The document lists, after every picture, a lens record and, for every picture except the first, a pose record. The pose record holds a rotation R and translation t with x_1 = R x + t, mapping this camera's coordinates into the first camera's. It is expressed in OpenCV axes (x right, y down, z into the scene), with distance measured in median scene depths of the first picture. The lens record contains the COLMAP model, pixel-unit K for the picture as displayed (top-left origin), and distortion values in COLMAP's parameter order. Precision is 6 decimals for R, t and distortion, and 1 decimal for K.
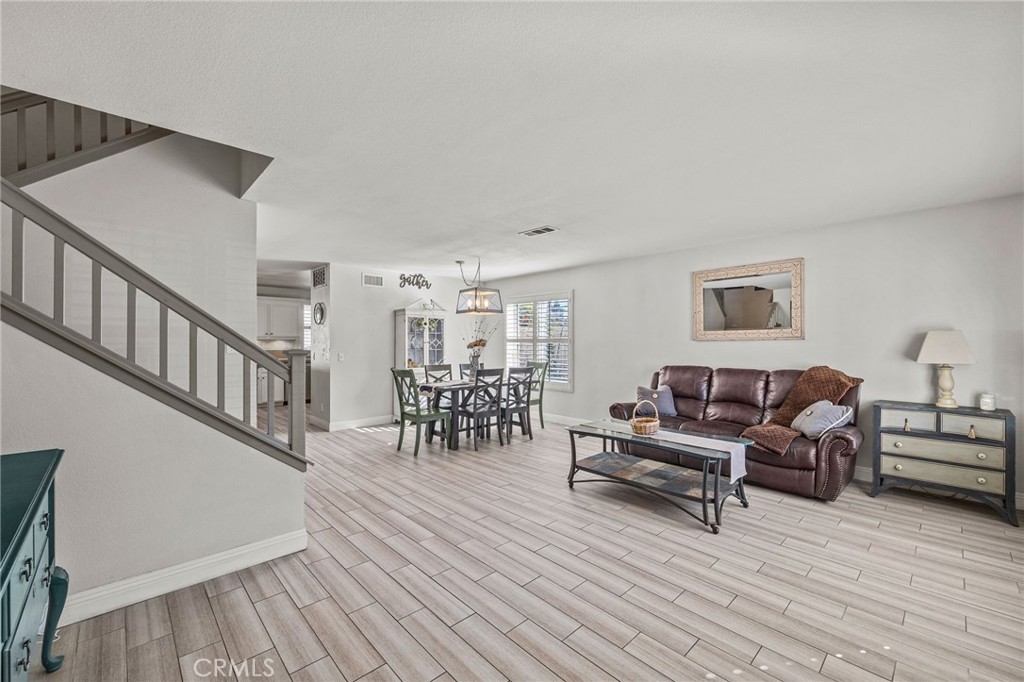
lens RADIAL K [[414.1, 0, 512.5], [0, 414.1, 344.3], [0, 0, 1]] dist [0.000473, -0.000601]
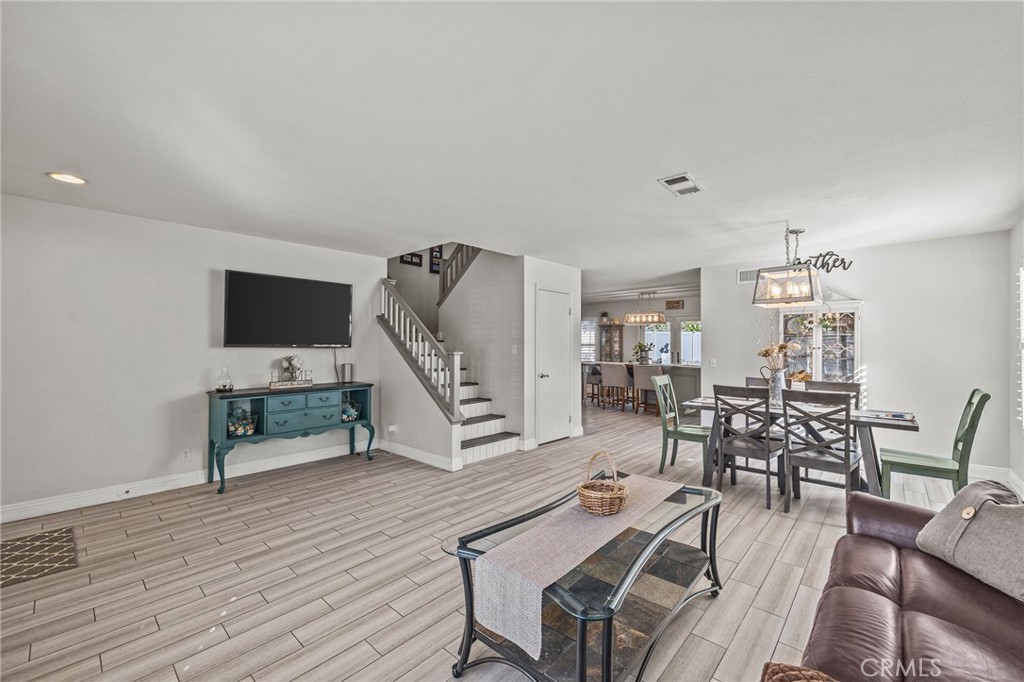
lens RADIAL K [[414.1, 0, 519.0], [0, 414.1, 341.1], [0, 0, 1]] dist [0.000473, -0.000601]
pose [[0.086472, -0.011043, -0.996193, 0.532322], [-0.006957, 0.999907, -0.011688, -0.005774], [0.996230, 0.007941, 0.086388, 0.504729]]
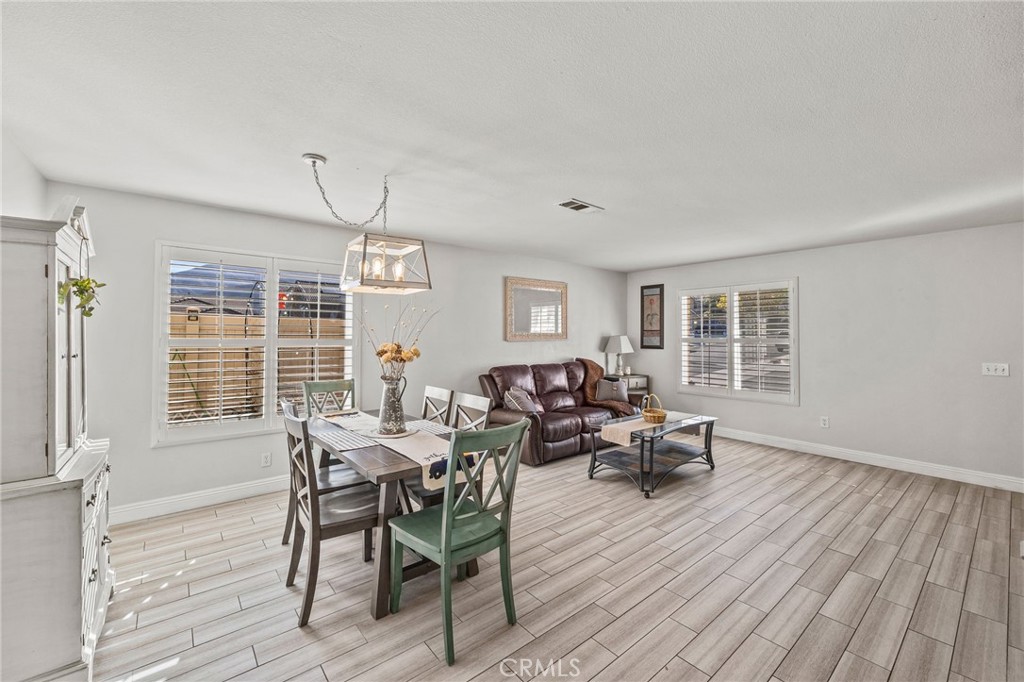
lens RADIAL K [[414.1, 0, 512.1], [0, 414.1, 334.3], [0, 0, 1]] dist [0.000473, -0.000601]
pose [[0.070424, 0.003266, 0.997512, -0.541751], [0.001122, 0.999994, -0.003353, -0.020401], [-0.997517, 0.001356, 0.070420, 0.800343]]
